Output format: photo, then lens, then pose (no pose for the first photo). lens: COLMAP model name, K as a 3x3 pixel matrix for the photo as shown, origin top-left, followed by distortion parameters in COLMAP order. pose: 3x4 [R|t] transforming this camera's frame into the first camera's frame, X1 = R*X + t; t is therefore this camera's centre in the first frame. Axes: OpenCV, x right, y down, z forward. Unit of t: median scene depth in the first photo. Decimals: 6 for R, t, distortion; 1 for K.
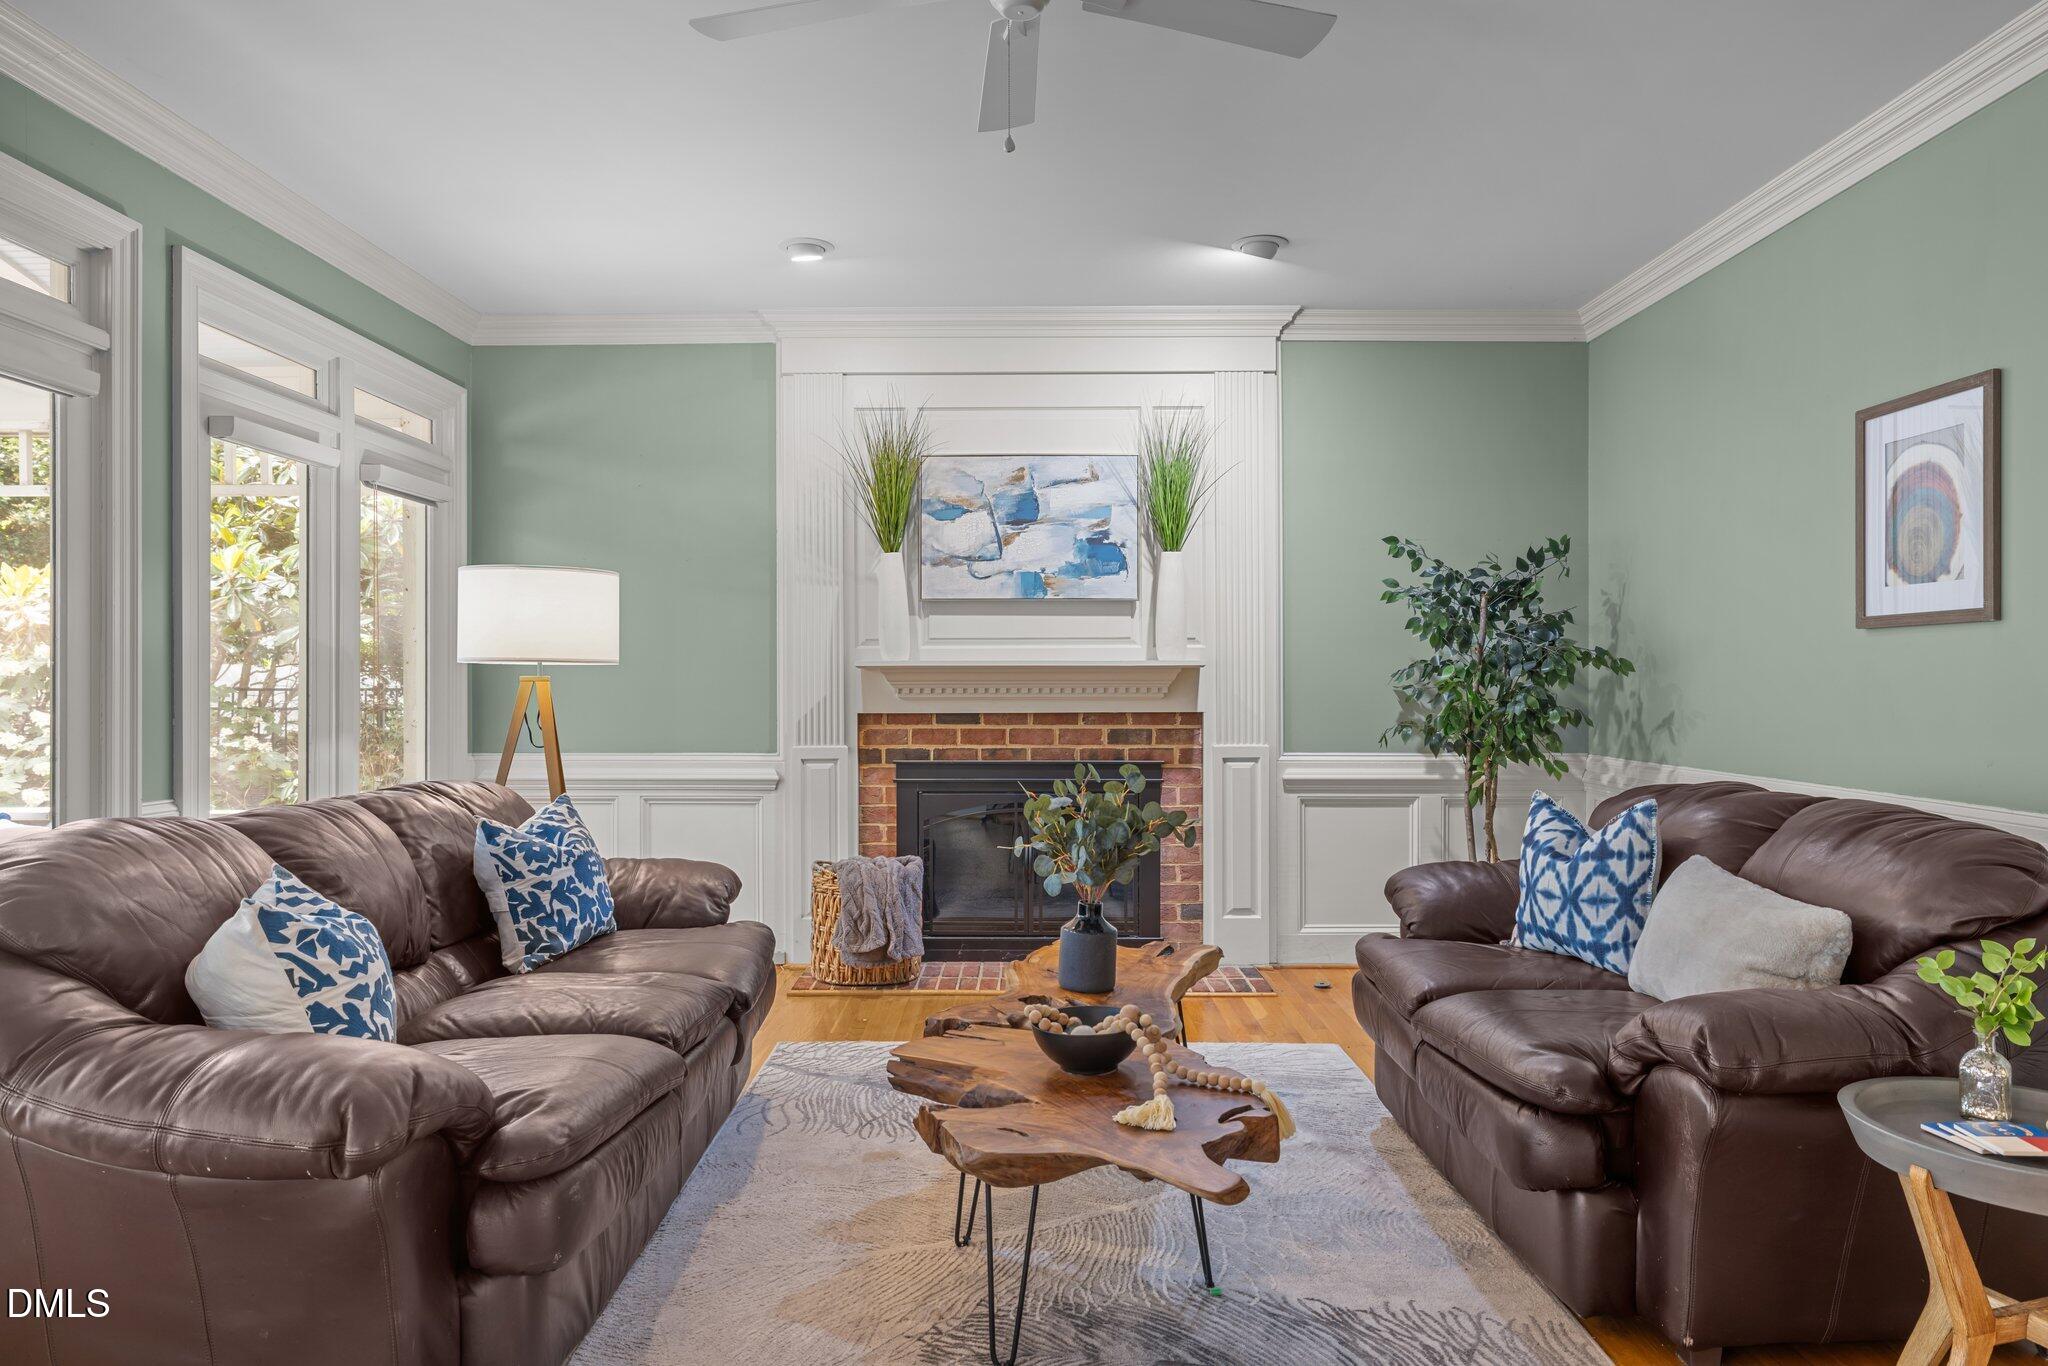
lens RADIAL K [[1298.3, 0, 1026.0], [0, 1298.3, 682.8], [0, 0, 1]] dist [0.000095, 0.000878]
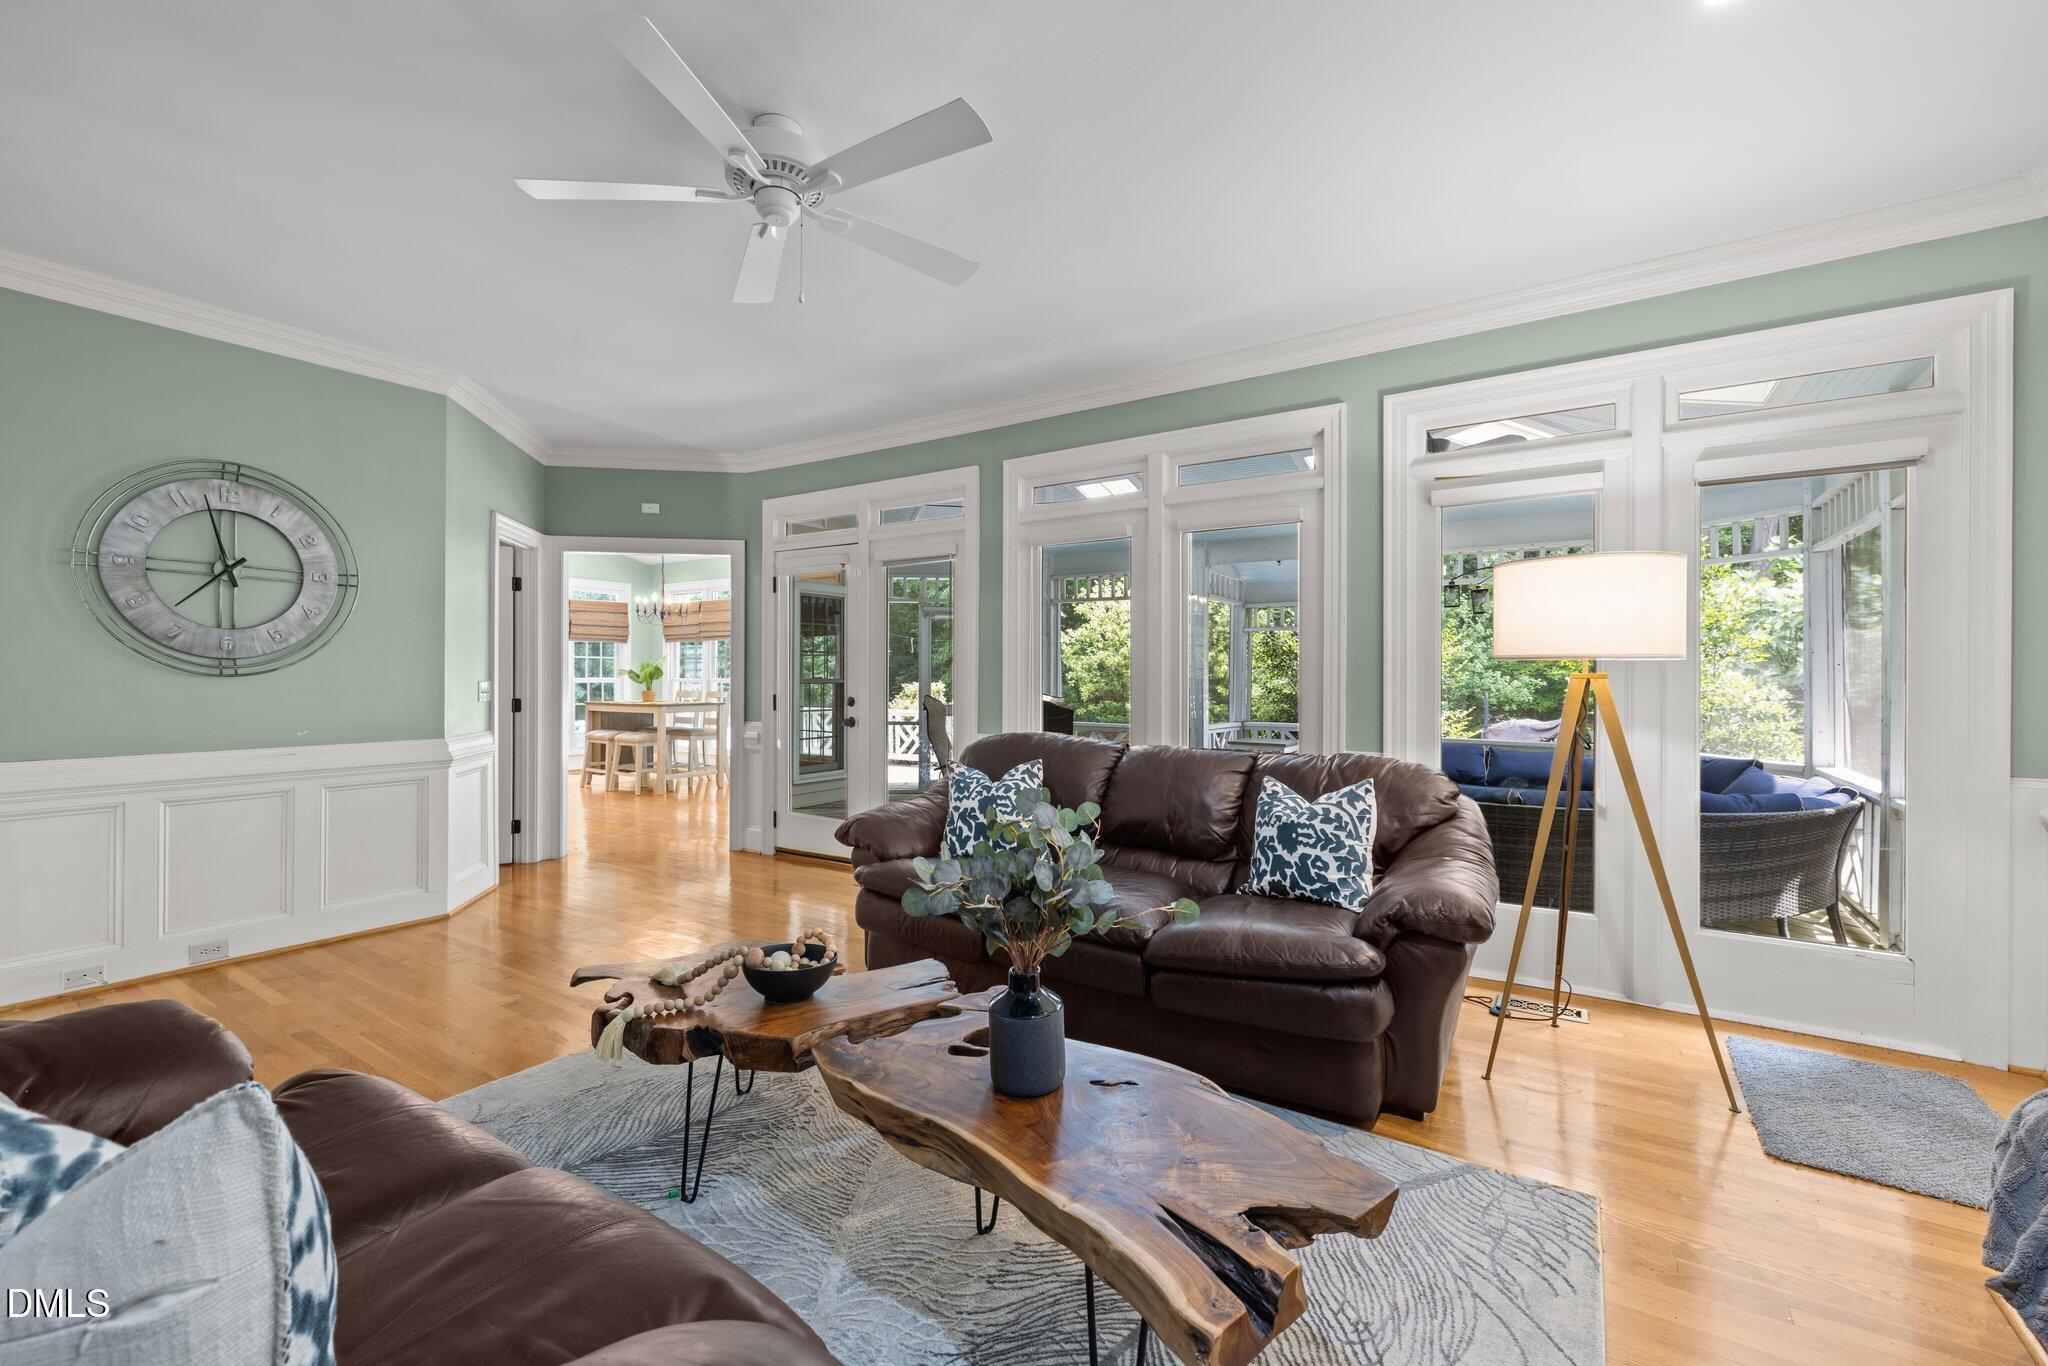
lens RADIAL K [[861.5, 0, 1012.8], [0, 861.5, 672.1], [0, 0, 1]] dist [0.004173, -0.000877]
pose [[-0.555164, 0.001066, -0.831740, 0.311798], [-0.000527, 0.999999, 0.001633, -0.005711], [0.831740, 0.001345, -0.555163, 0.828703]]
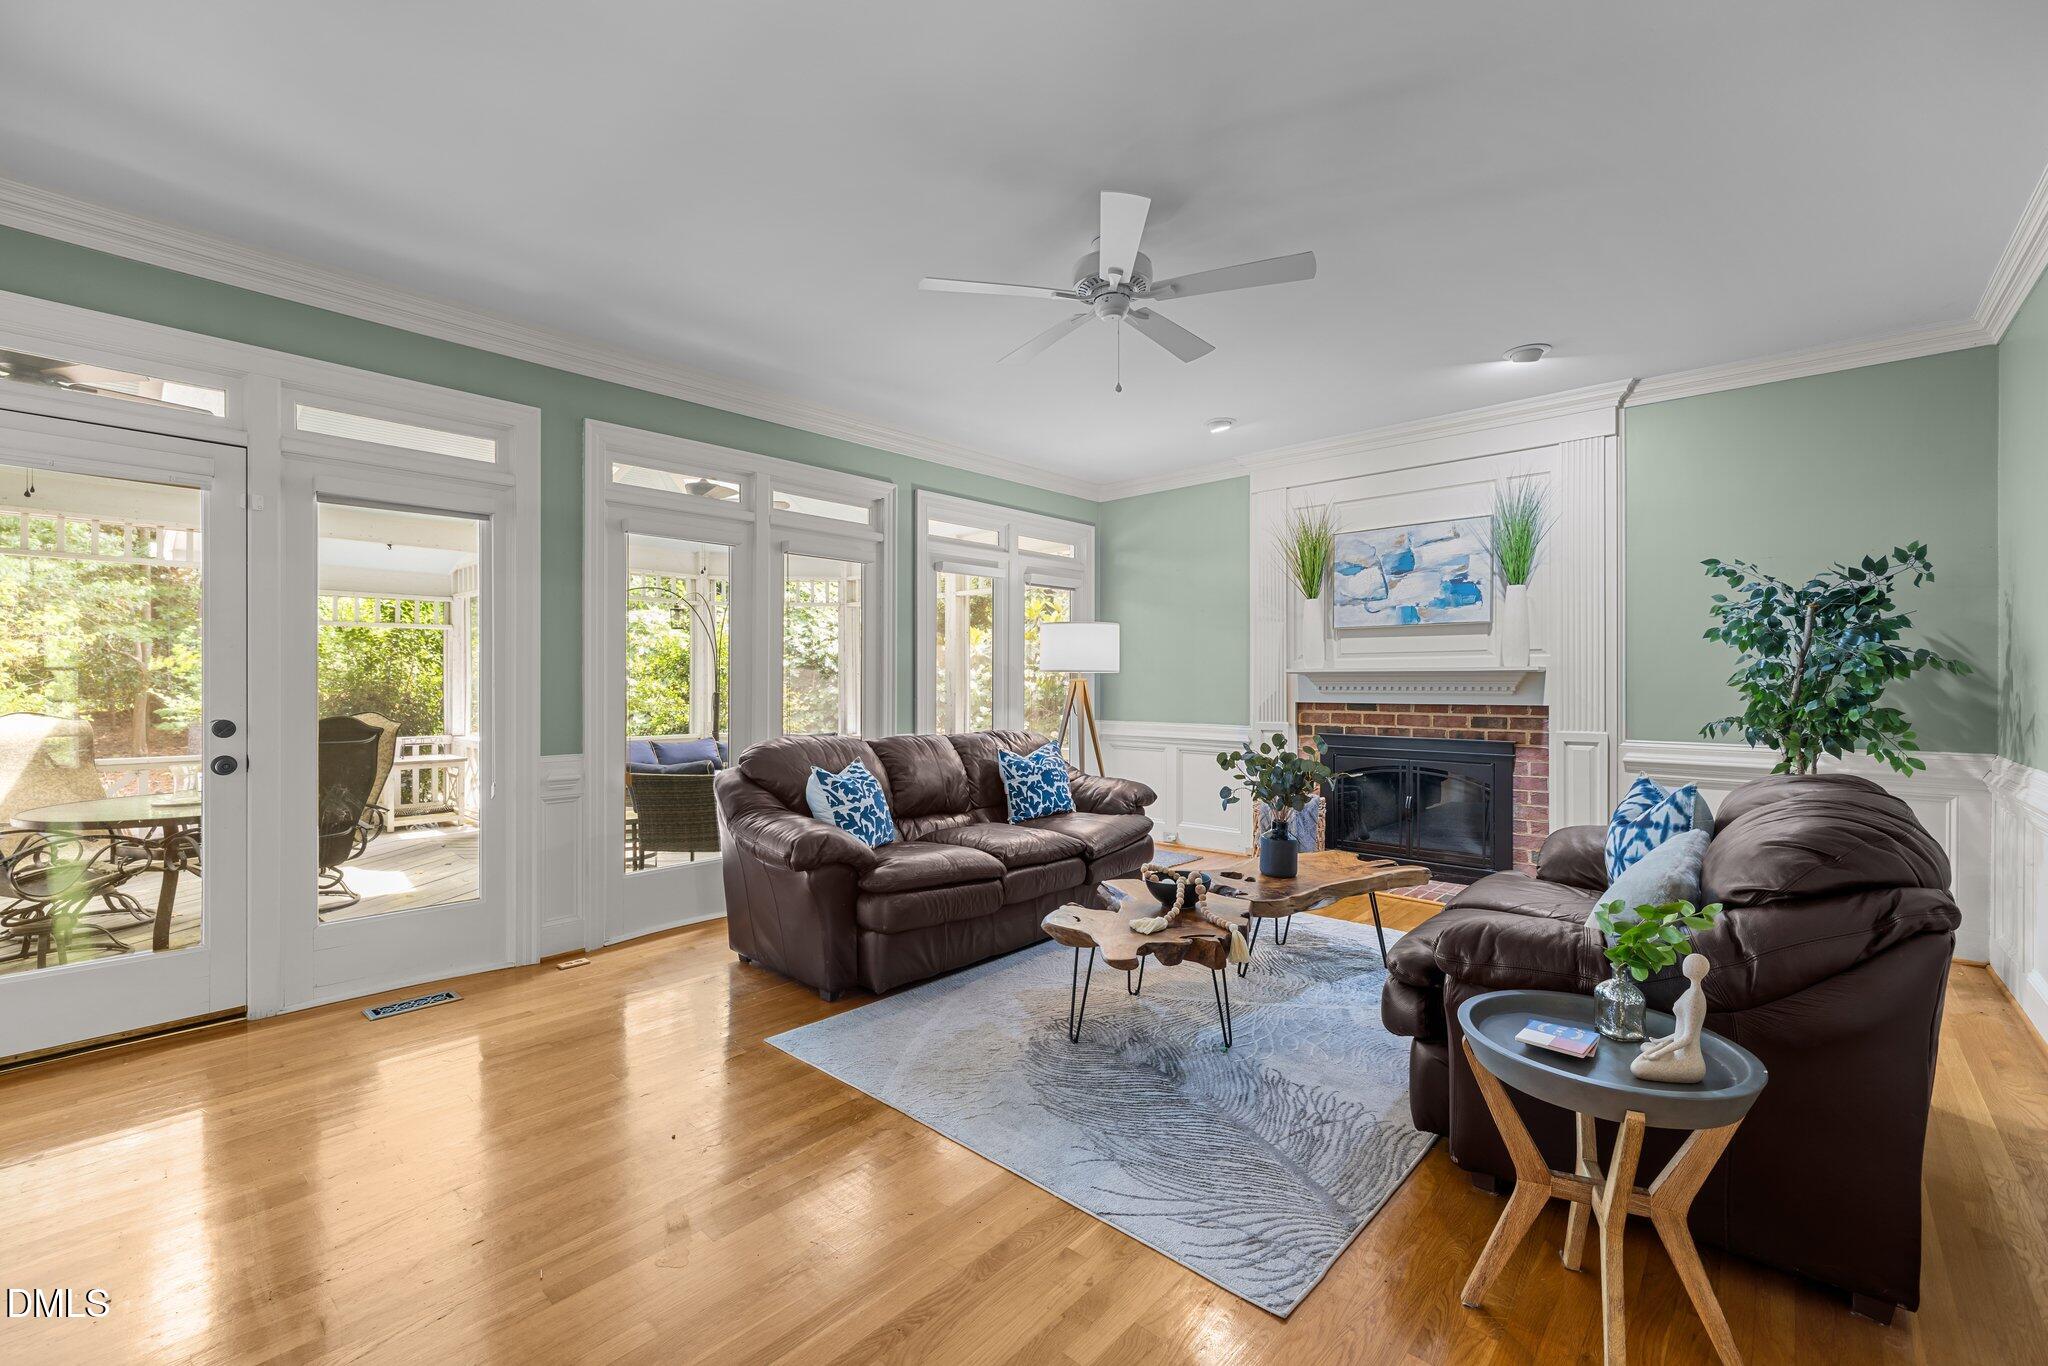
lens RADIAL K [[861.5, 0, 1031.3], [0, 861.5, 685.4], [0, 0, 1]] dist [0.004173, -0.000877]
pose [[0.745749, 0.002882, -0.666221, 0.343580], [-0.001078, 0.999995, 0.003120, -0.000028], [0.666226, -0.001609, 0.745748, 0.006508]]
